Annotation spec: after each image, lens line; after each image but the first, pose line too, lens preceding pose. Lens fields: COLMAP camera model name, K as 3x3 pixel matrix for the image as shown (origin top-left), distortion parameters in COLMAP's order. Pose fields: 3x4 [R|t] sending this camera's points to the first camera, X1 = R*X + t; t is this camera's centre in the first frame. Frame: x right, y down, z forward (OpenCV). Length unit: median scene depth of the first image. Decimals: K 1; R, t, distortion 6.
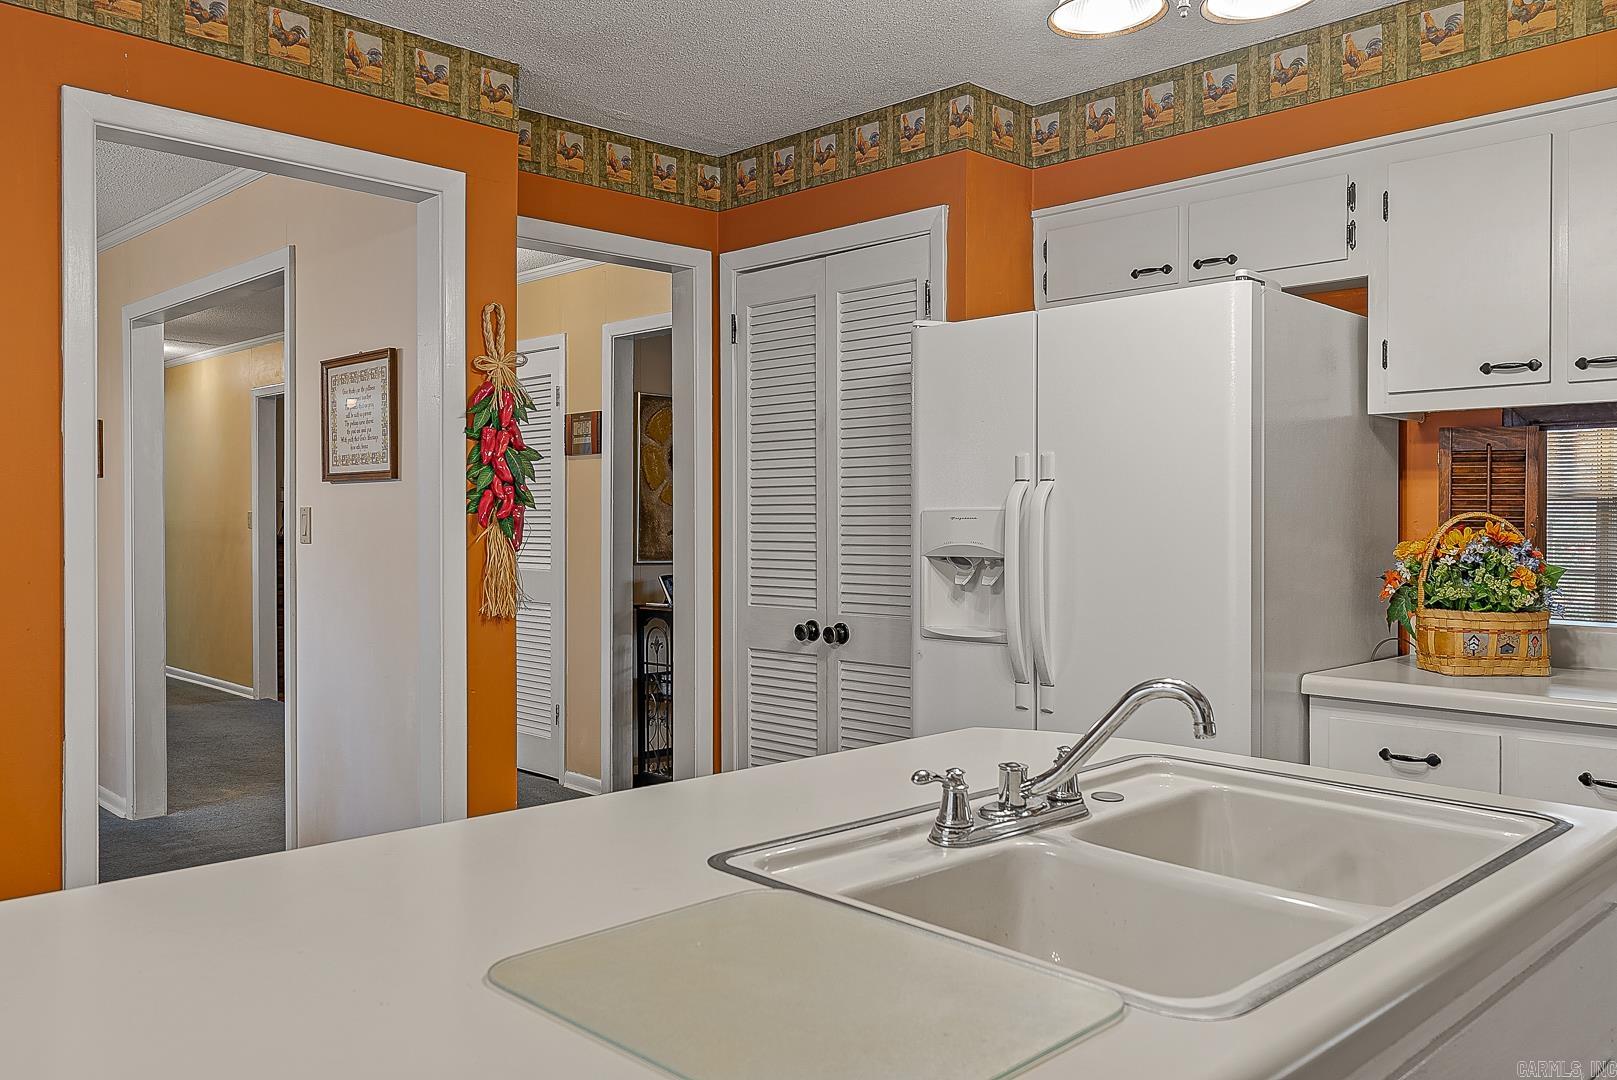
lens RADIAL K [[1275.0, 0, 805.6], [0, 1275.0, 543.9], [0, 0, 1]] dist [-0.003467, 0.017469]
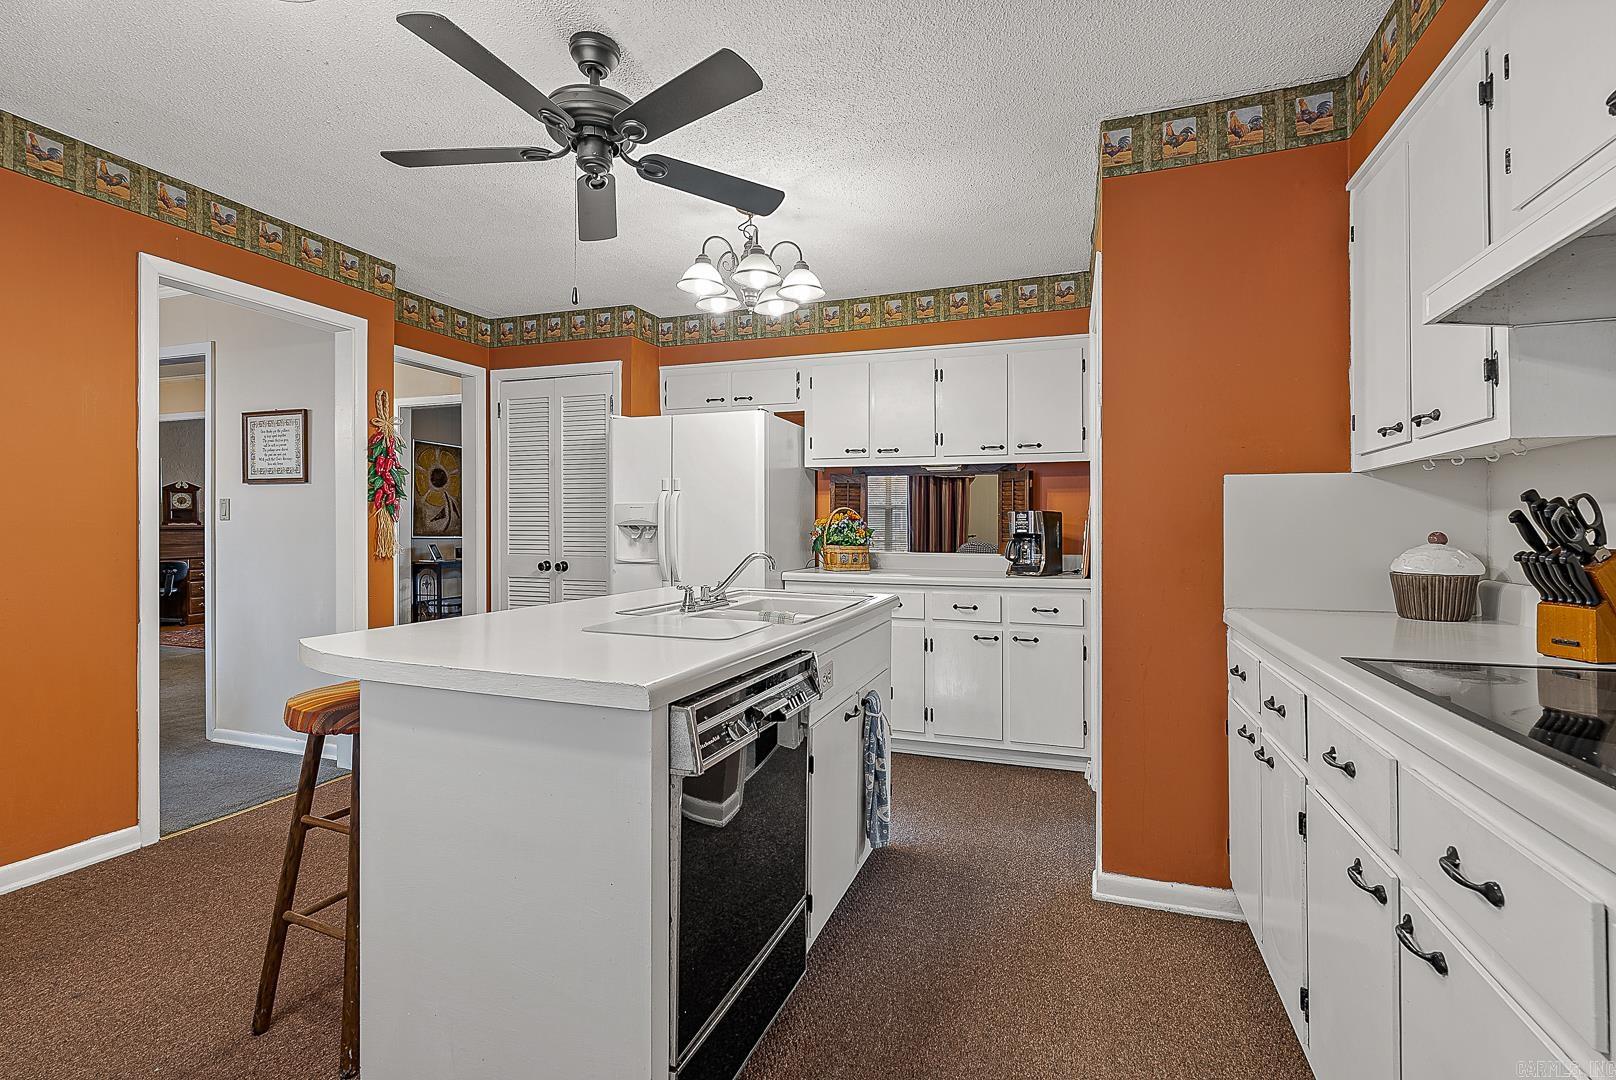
lens RADIAL K [[739.9, 0, 803.8], [0, 739.9, 531.5], [0, 0, 1]] dist [-0.011300, 0.003934]
pose [[0.902629, 0.002134, 0.430415, -0.140362], [0.002049, 0.999955, -0.009256, 0.028729], [-0.430415, 0.009237, 0.902584, -0.228764]]
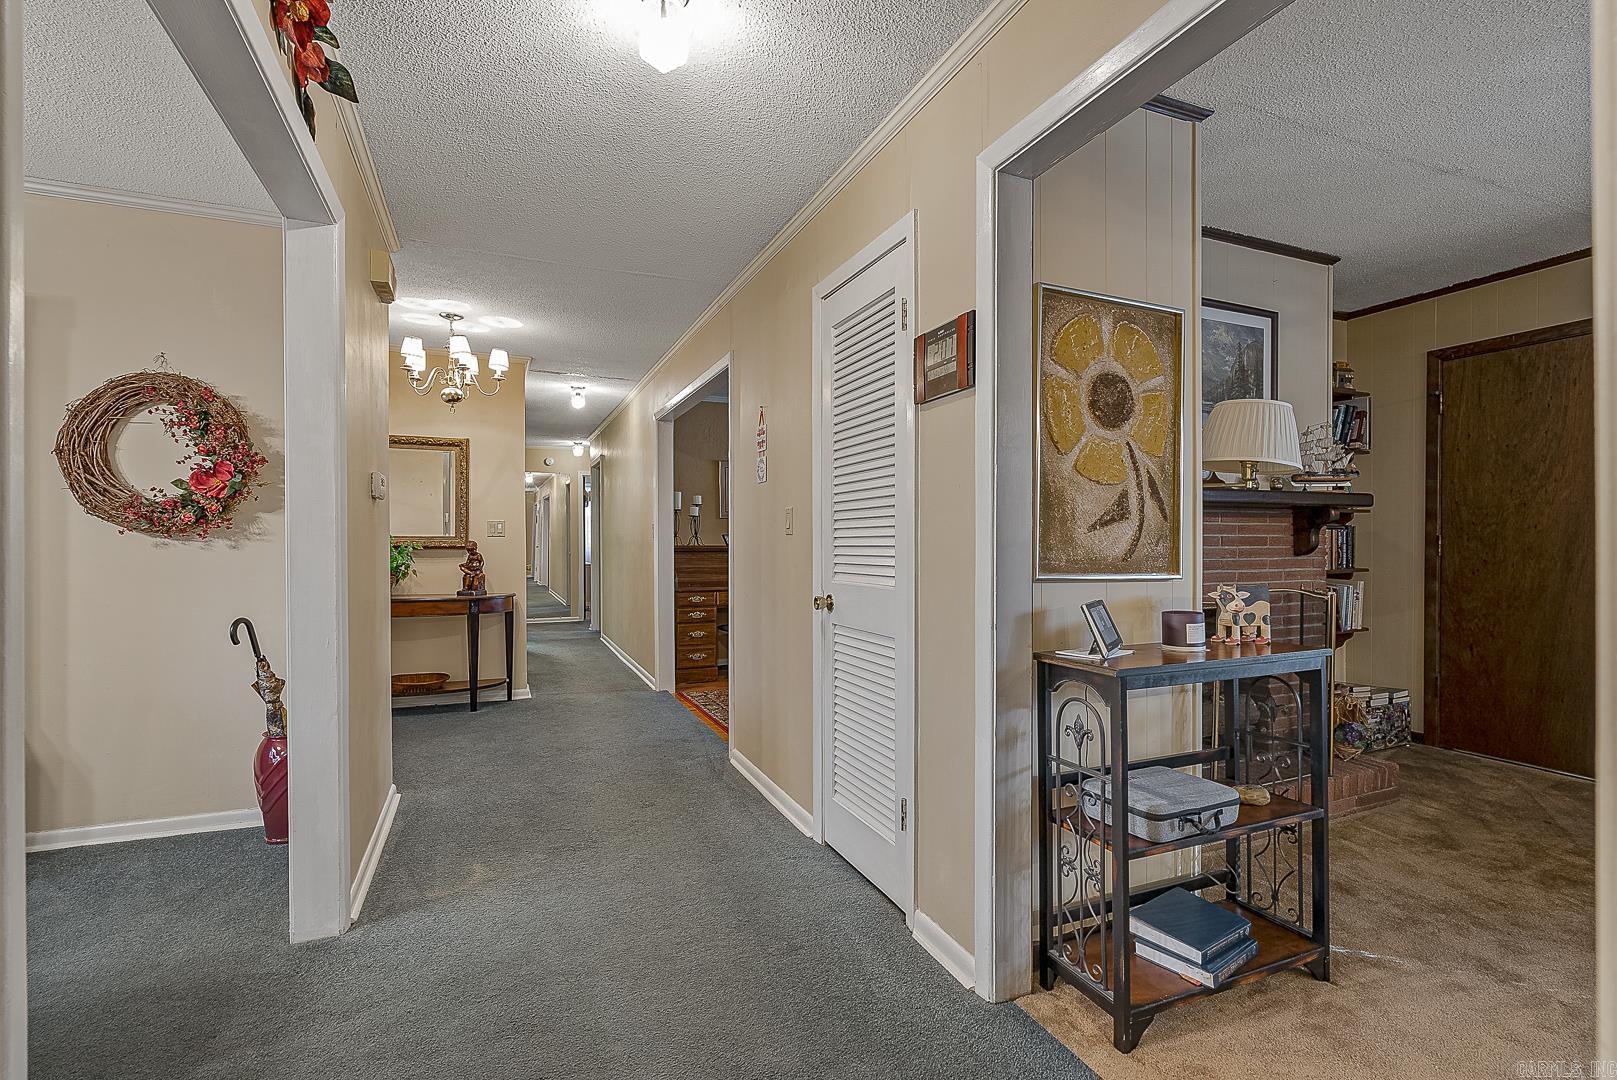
lens RADIAL K [[740.4, 0, 806.0], [0, 740.4, 547.0], [0, 0, 1]] dist [-0.011300, 0.003934]
pose [[0.931542, -0.001877, -0.363628, -0.181301], [-0.001897, 0.999948, -0.010021, 0.006893], [0.363628, 0.010025, 0.931490, 1.092244]]
